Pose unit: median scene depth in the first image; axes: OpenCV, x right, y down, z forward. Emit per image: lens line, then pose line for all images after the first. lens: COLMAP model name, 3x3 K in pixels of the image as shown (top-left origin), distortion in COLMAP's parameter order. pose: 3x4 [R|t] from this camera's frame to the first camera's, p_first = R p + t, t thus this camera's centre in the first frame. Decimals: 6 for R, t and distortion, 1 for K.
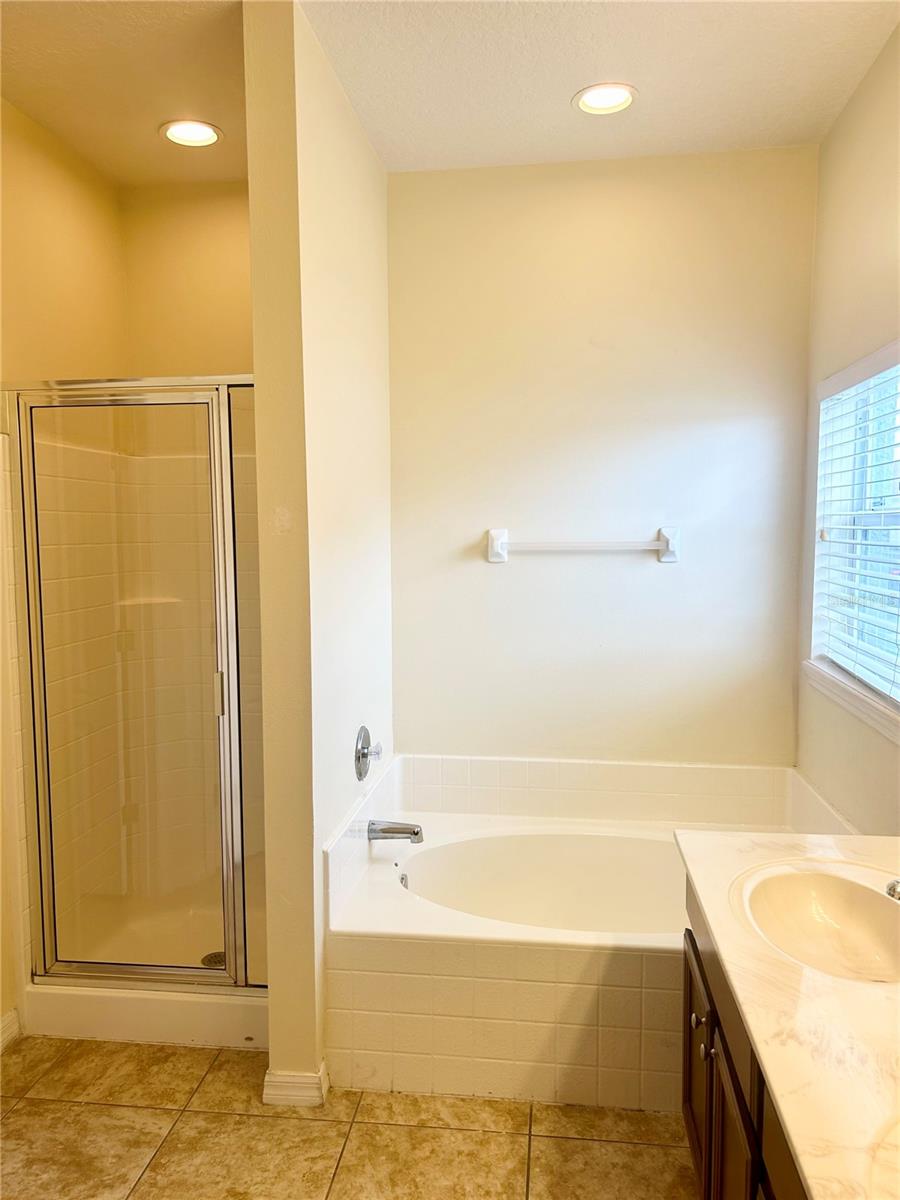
lens RADIAL K [[896.2, 0, 453.3], [0, 896.2, 599.6], [0, 0, 1]] dist [0.059432, -0.068441]
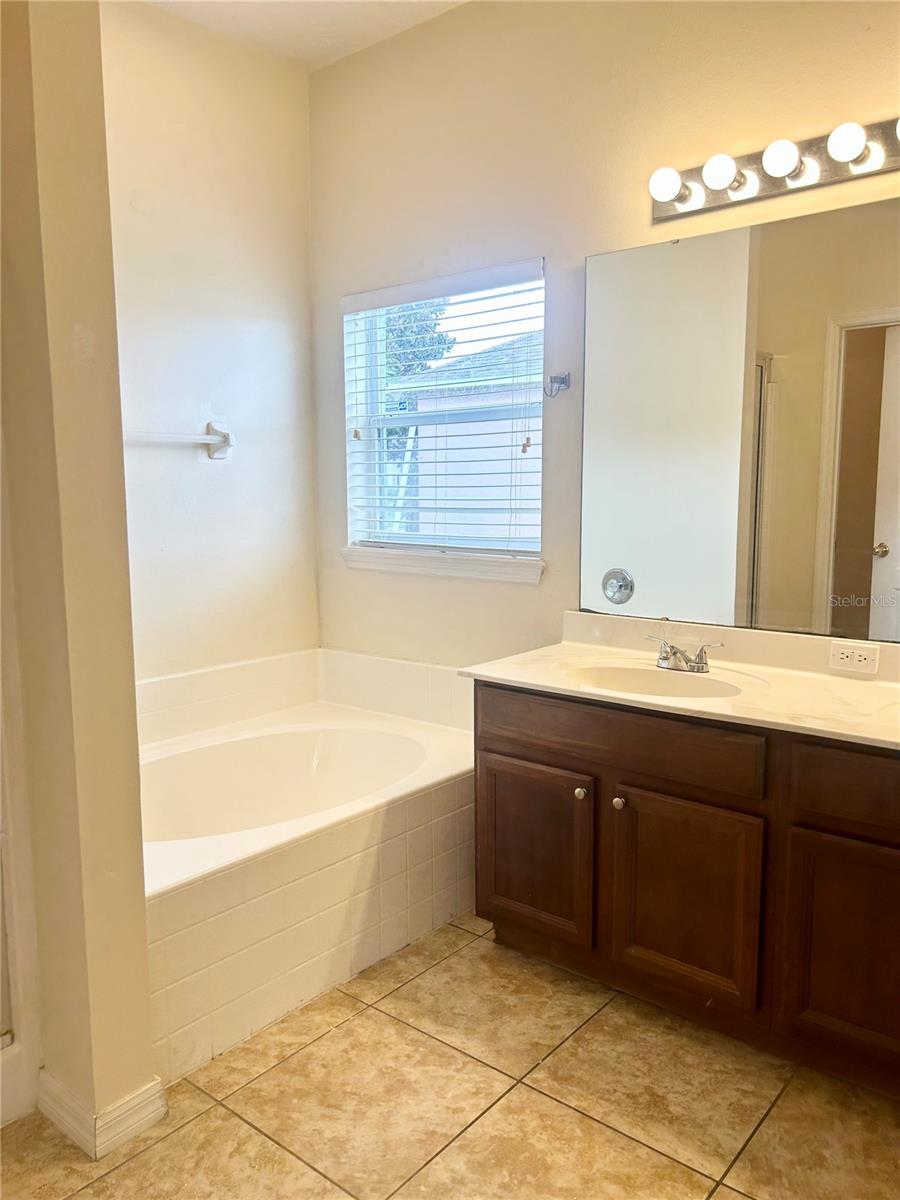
lens RADIAL K [[896.2, 0, 452.8], [0, 896.2, 605.9], [0, 0, 1]] dist [0.059432, -0.068441]
pose [[0.530934, -0.100610, 0.841420, -0.634247], [0.068302, 0.994777, 0.075849, 0.082969], [-0.844656, 0.017200, 0.535033, 0.373580]]
